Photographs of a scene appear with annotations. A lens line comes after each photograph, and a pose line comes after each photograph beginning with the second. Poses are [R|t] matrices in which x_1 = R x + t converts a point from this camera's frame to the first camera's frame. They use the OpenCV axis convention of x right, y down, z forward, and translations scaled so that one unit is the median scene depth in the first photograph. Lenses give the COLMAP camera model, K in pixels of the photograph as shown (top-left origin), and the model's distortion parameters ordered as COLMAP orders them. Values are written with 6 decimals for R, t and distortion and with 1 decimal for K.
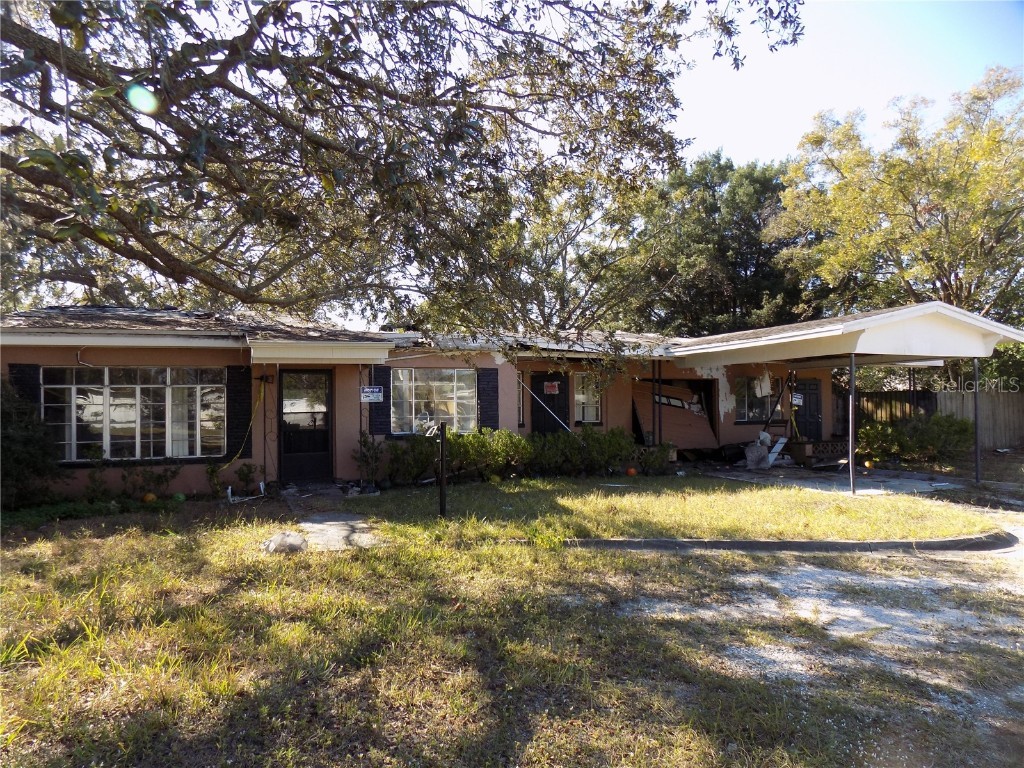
lens RADIAL K [[666.0, 0, 512.0], [0, 666.0, 384.0], [0, 0, 1]] dist [-0.080940, 0.062931]
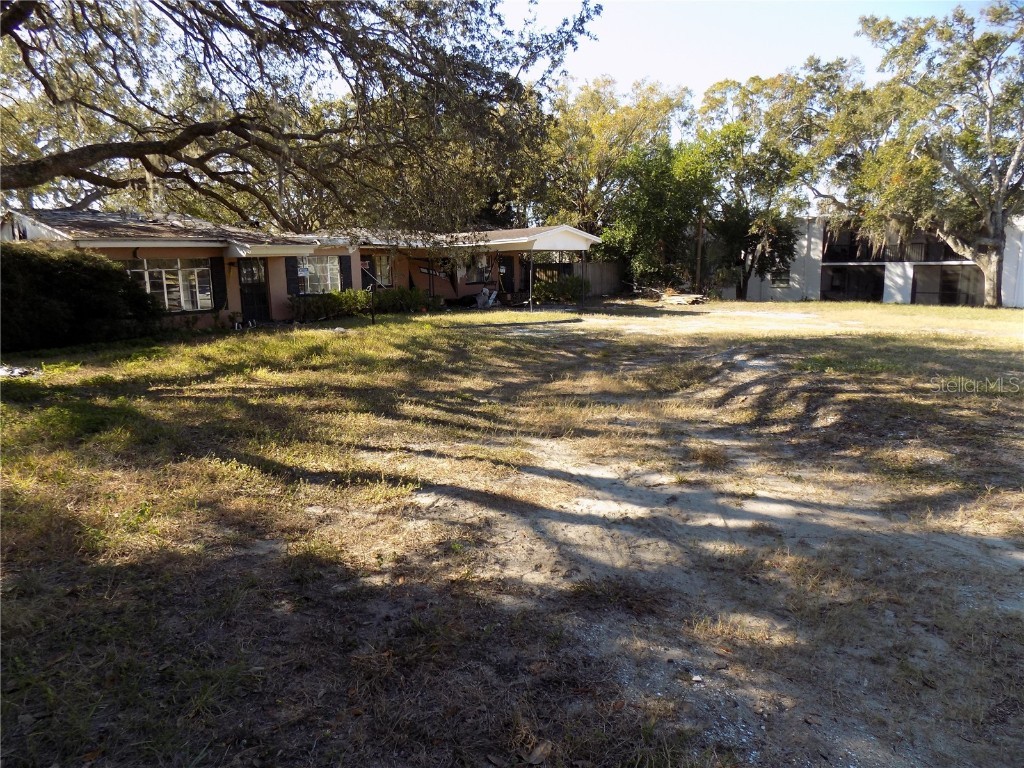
lens RADIAL K [[666.0, 0, 512.0], [0, 666.0, 384.0], [0, 0, 1]] dist [-0.080940, 0.062931]
pose [[0.897376, -0.088266, 0.432348, -0.358327], [0.000651, 0.980053, 0.198733, -0.030805], [-0.441265, -0.178057, 0.879534, -0.669038]]
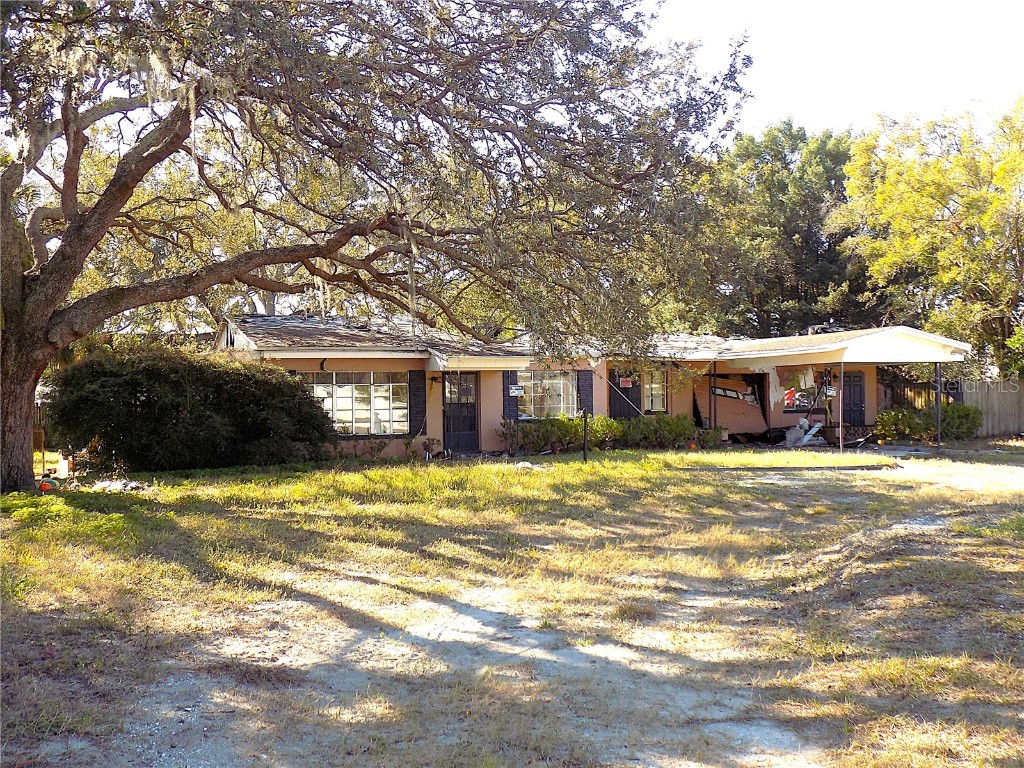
lens RADIAL K [[1021.9, 0, 531.2], [0, 1021.9, 406.8], [0, 0, 1]] dist [0.005548, 0.003467]
pose [[0.999775, -0.004355, 0.020783, -0.156314], [0.003427, 0.999004, 0.044491, -0.033680], [-0.020956, -0.044410, 0.998794, -0.874896]]
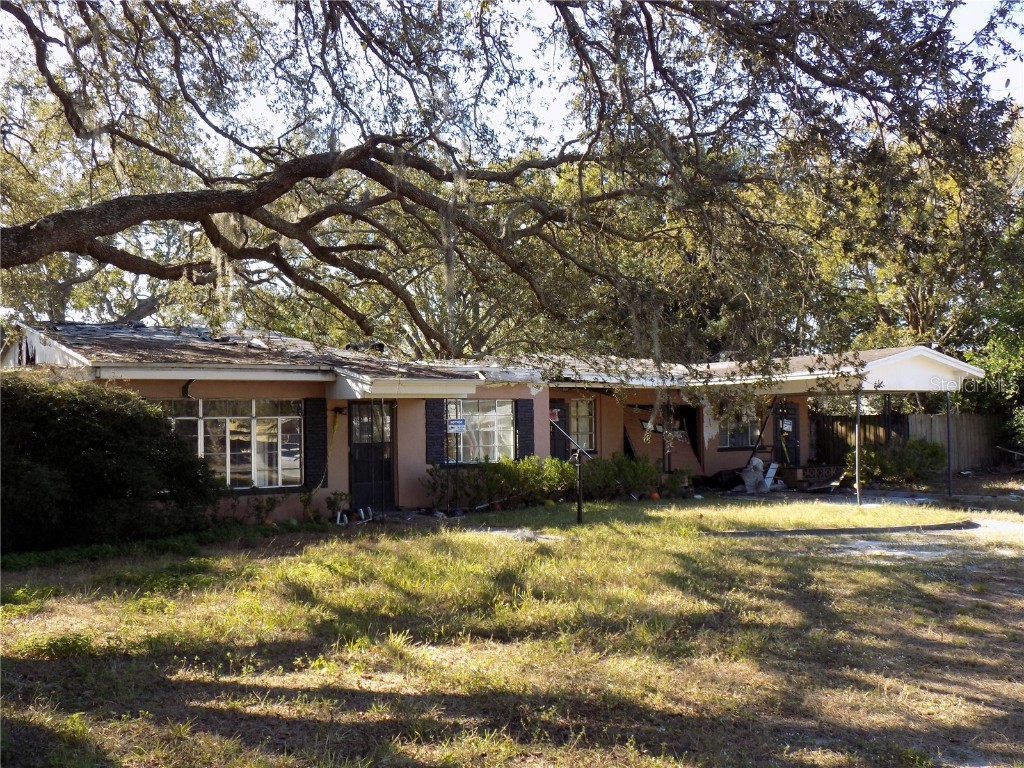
lens RADIAL K [[1018.4, 0, 512.0], [0, 1018.4, 384.0], [0, 0, 1]] dist [-0.030565, 0.005485]
pose [[0.972901, 0.003244, 0.231199, -0.351207], [-0.000665, 0.999937, -0.011233, -0.023049], [-0.231221, 0.010774, 0.972842, -0.441361]]
